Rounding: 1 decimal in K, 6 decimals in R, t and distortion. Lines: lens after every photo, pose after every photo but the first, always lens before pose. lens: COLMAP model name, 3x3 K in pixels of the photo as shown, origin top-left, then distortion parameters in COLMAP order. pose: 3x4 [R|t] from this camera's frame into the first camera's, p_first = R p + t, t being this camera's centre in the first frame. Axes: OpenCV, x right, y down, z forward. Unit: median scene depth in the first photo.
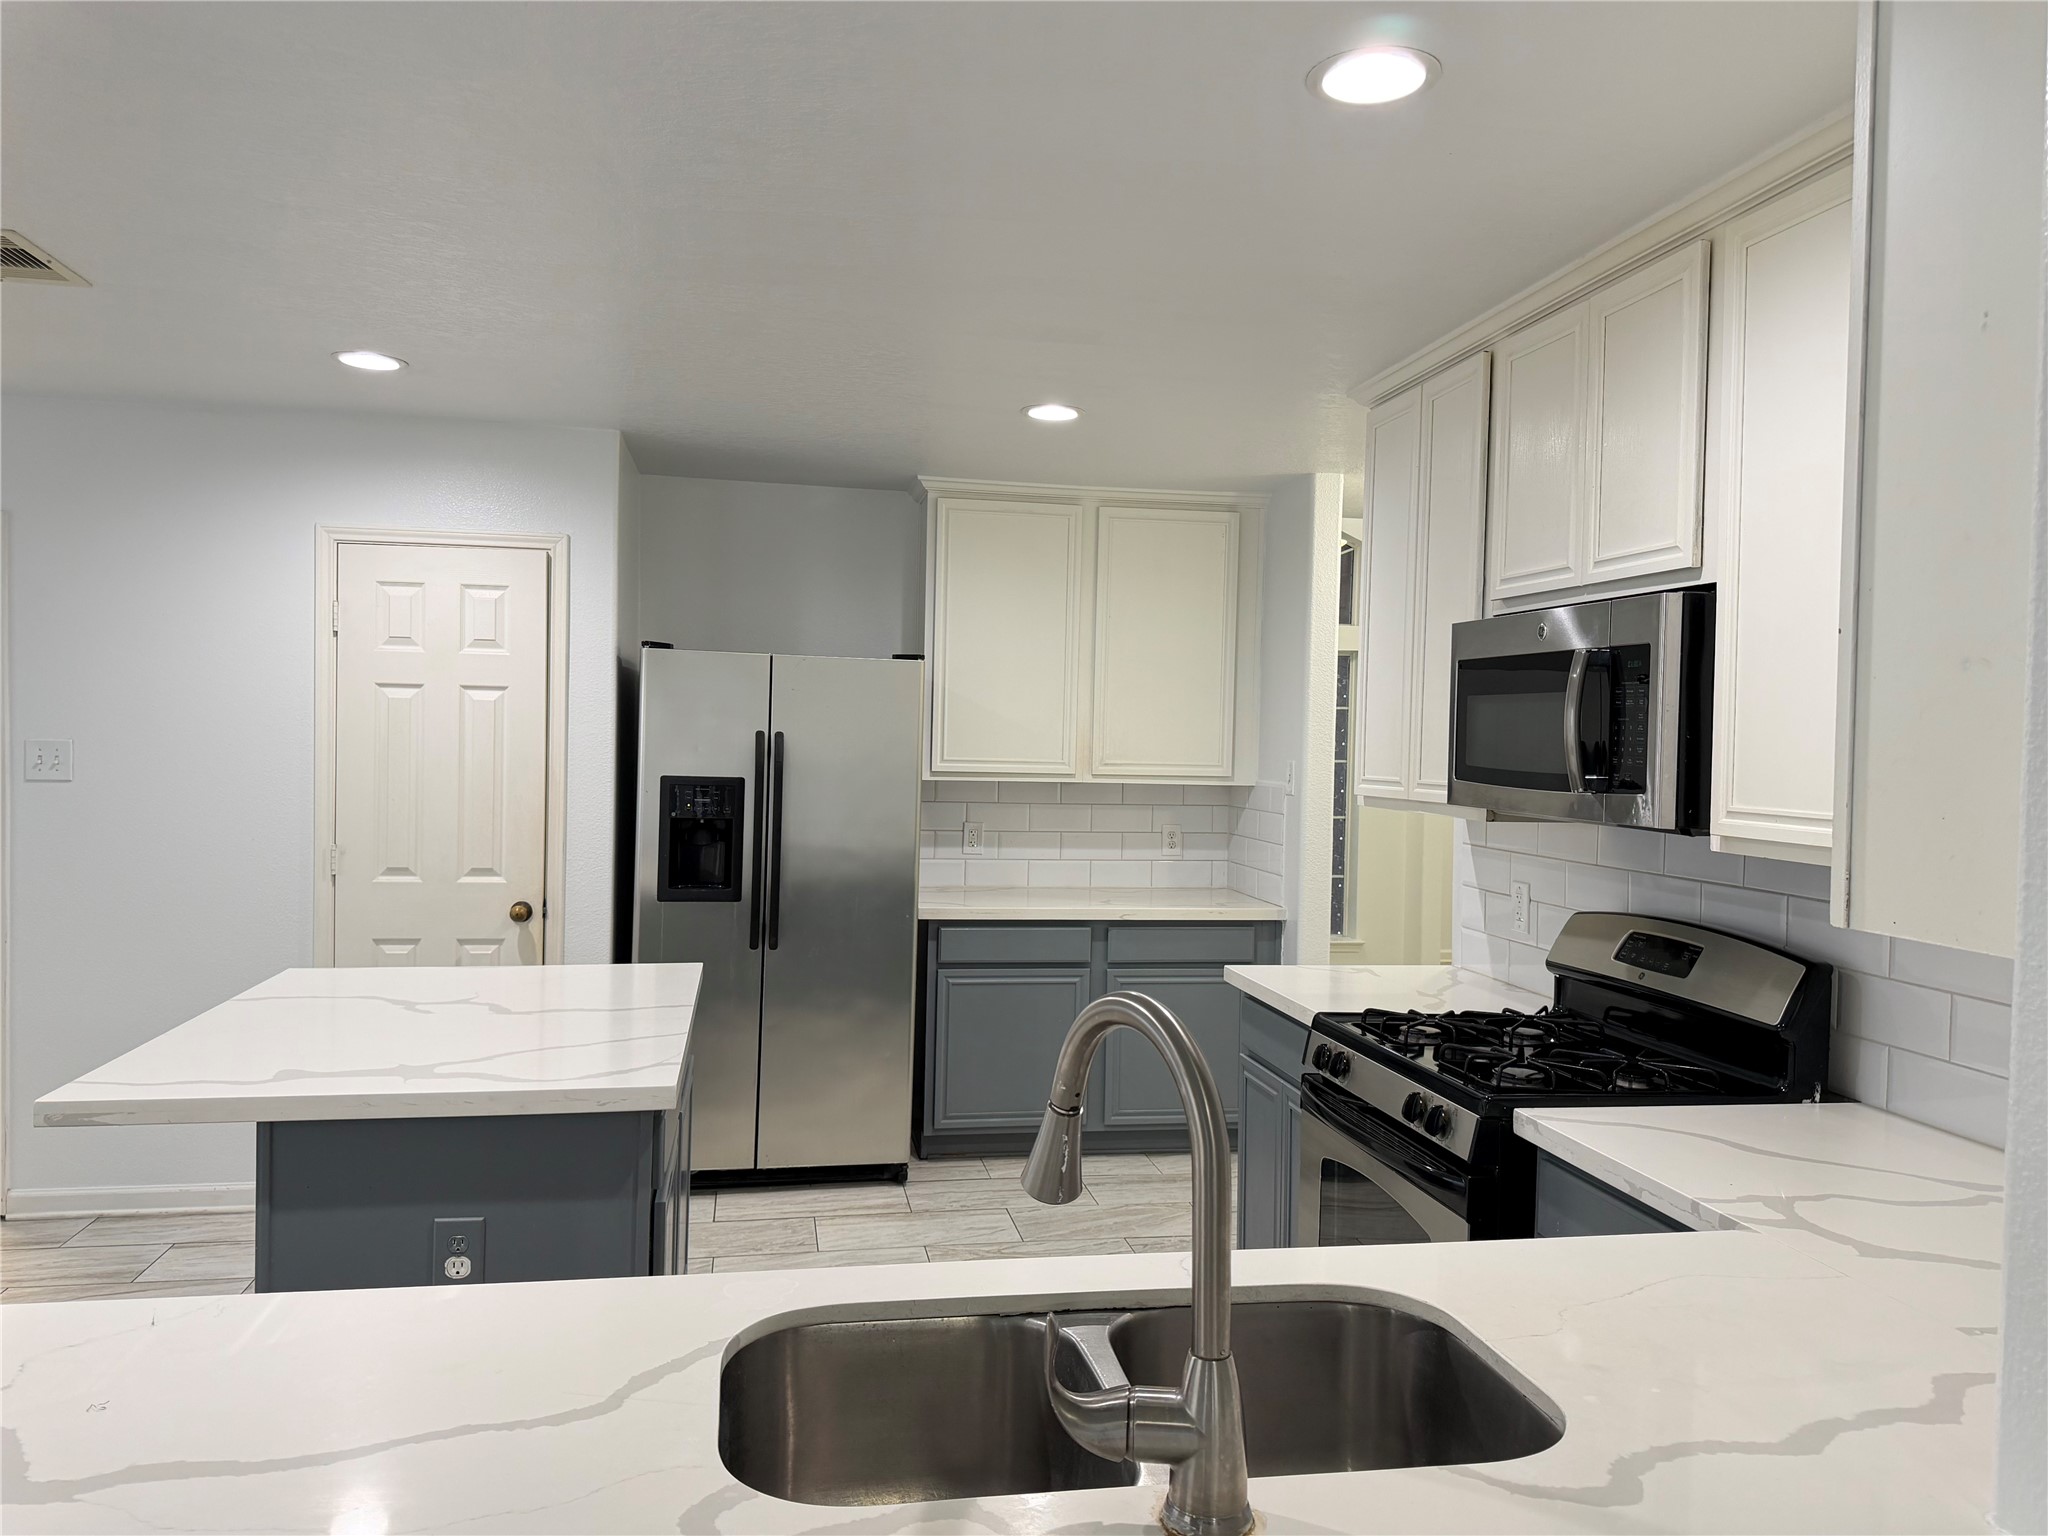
lens RADIAL K [[1425.7, 0, 1024.0], [0, 1425.7, 768.0], [0, 0, 1]] dist [0.092944, -0.154340]
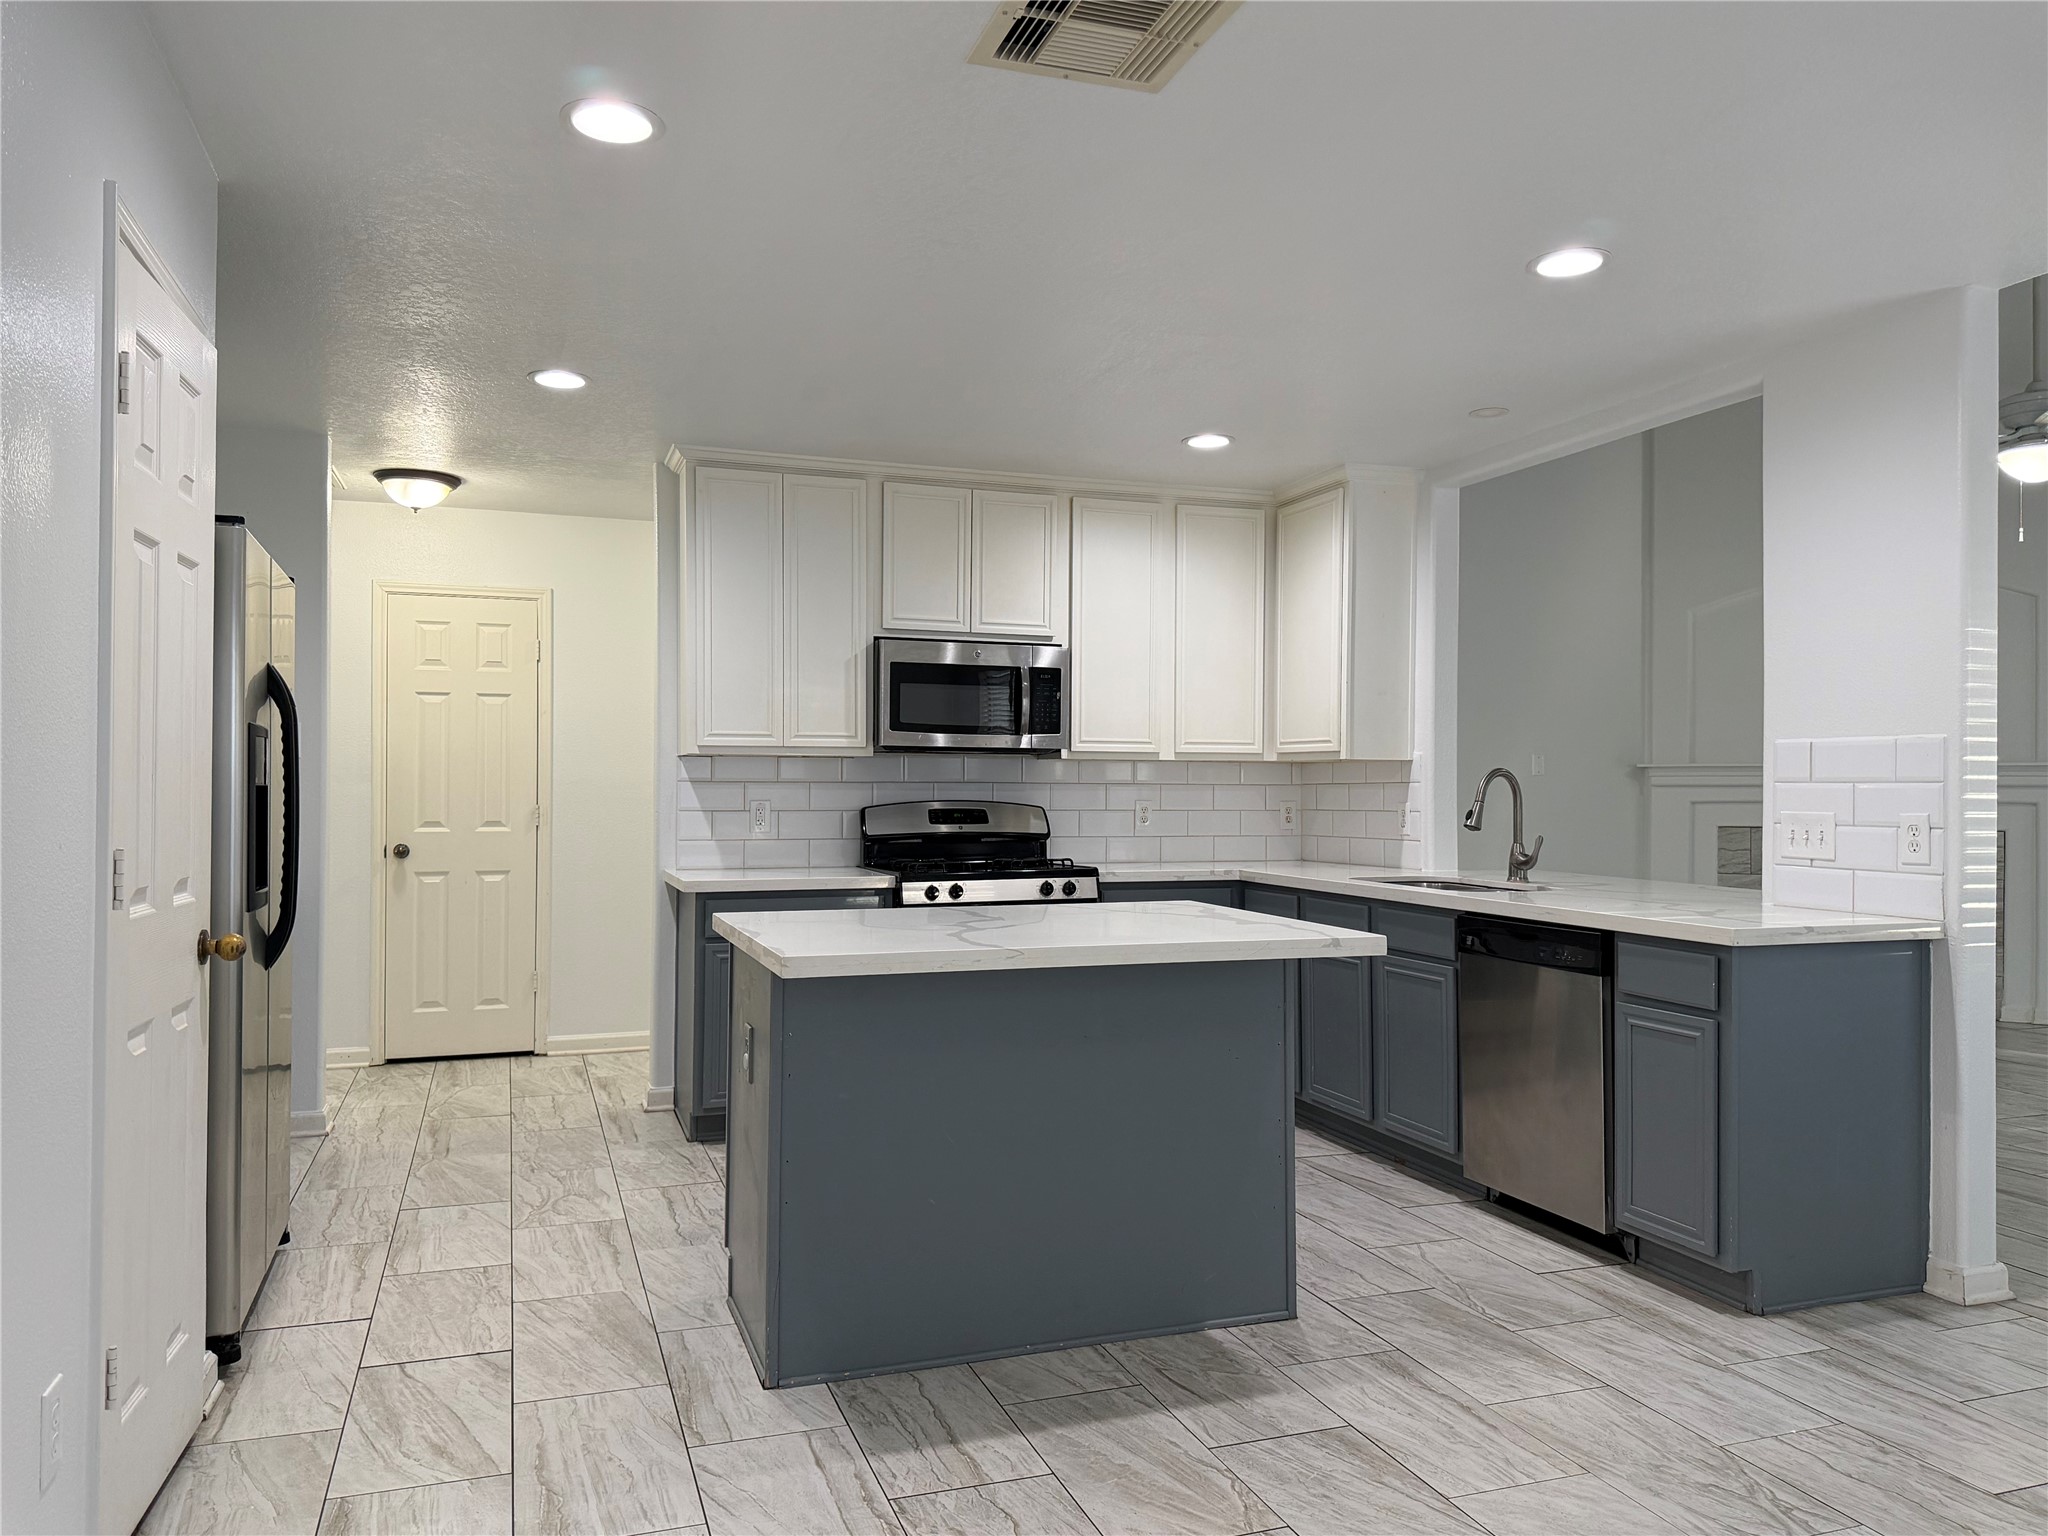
lens RADIAL K [[1440.2, 0, 988.9], [0, 1440.2, 767.7], [0, 0, 1]] dist [0.097829, -0.157536]
pose [[-0.123992, -0.009948, 0.992233, -0.981580], [0.013506, 0.999840, 0.011712, 0.023437], [-0.992191, 0.014853, -0.123838, 0.753719]]
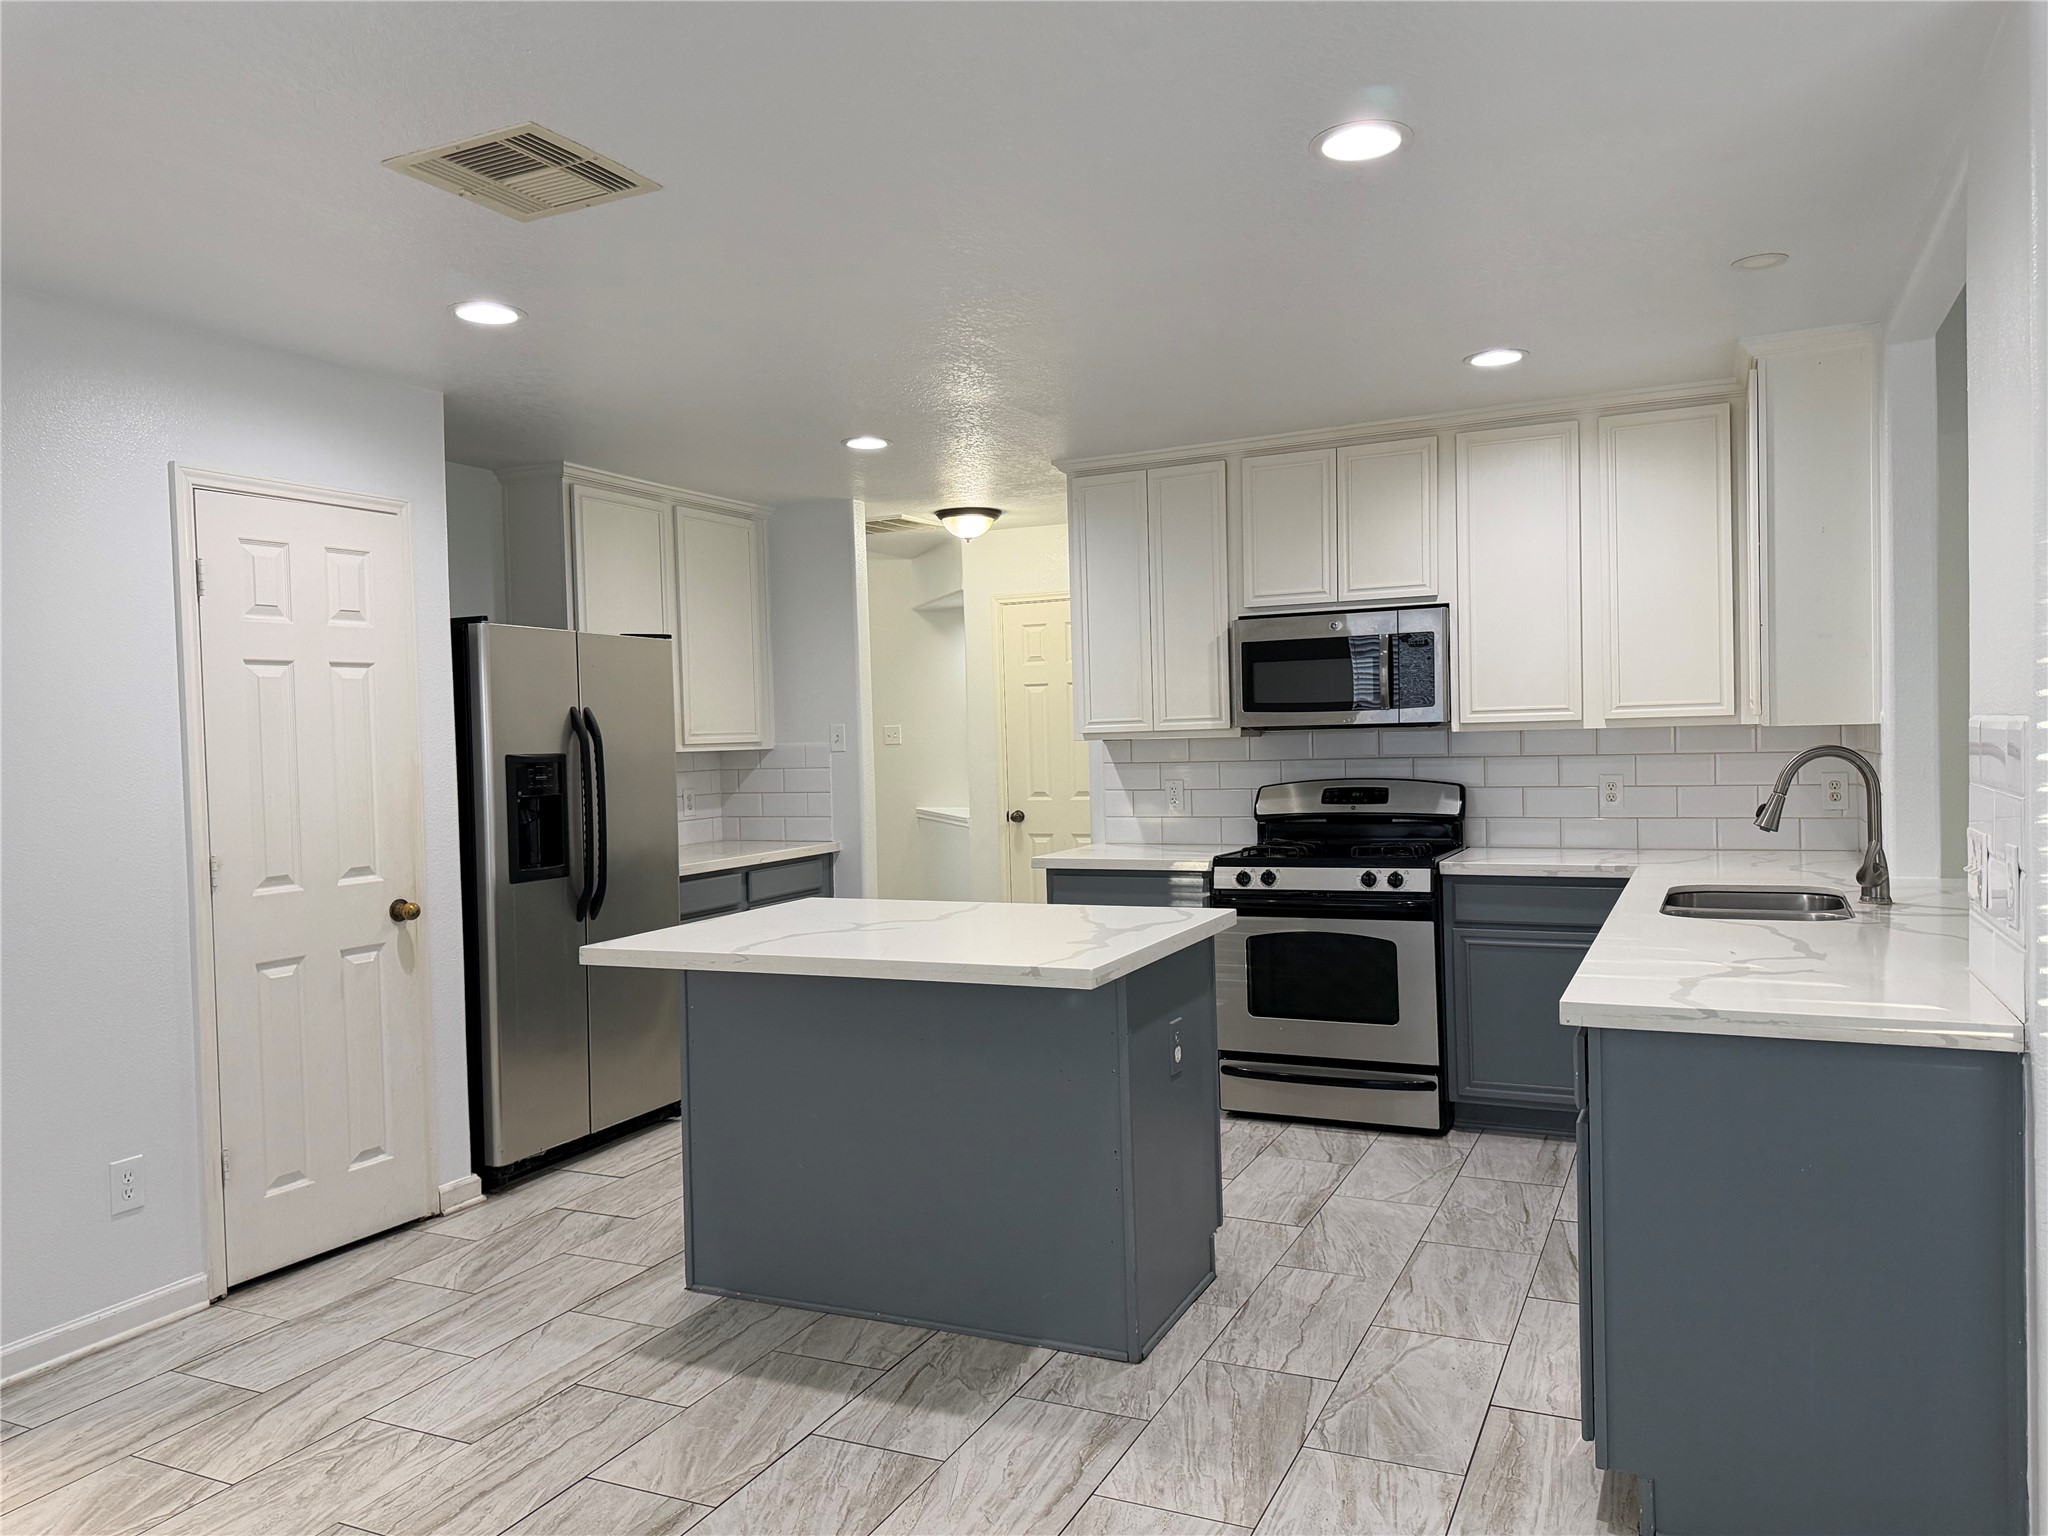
lens RADIAL K [[1425.7, 0, 1024.0], [0, 1425.7, 768.0], [0, 0, 1]] dist [0.092944, -0.154340]
pose [[0.597236, -0.059991, 0.799819, -0.836024], [0.059055, 0.997781, 0.030742, 0.005004], [-0.799889, 0.028873, 0.599453, 0.133135]]
